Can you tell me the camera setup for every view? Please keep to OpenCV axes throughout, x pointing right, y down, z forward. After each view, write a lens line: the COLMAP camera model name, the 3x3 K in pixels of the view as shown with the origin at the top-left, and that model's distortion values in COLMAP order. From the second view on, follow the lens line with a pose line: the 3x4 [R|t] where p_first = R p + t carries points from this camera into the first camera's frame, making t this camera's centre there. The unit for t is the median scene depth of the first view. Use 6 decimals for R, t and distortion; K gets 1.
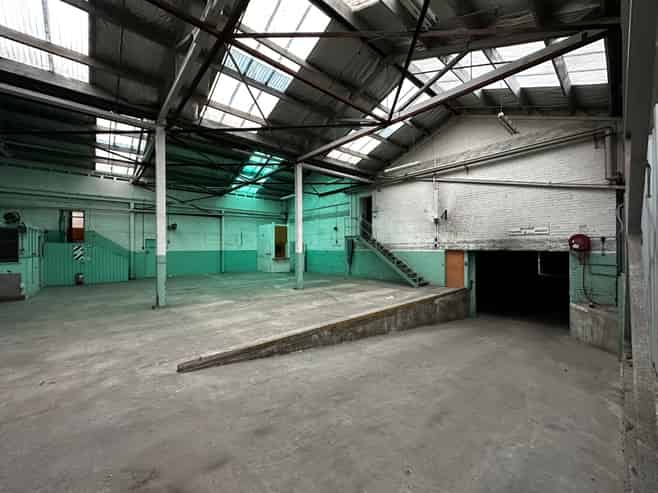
lens RADIAL K [[261.8, 0, 329.0], [0, 261.8, 246.5], [0, 0, 1]] dist [-0.001524, -0.000050]
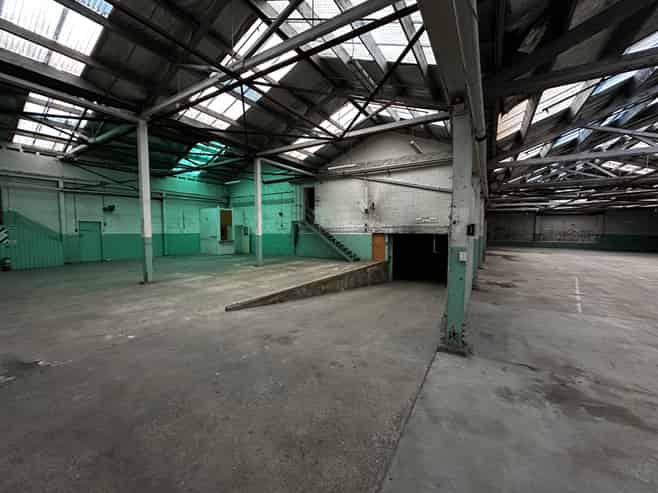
lens RADIAL K [[261.8, 0, 329.0], [0, 261.8, 246.5], [0, 0, 1]] dist [-0.001524, -0.000050]
pose [[0.958739, -0.012967, 0.283993, -0.137964], [-0.004666, 0.998107, 0.061324, 0.000637], [-0.284250, -0.060118, 0.956863, -0.199213]]
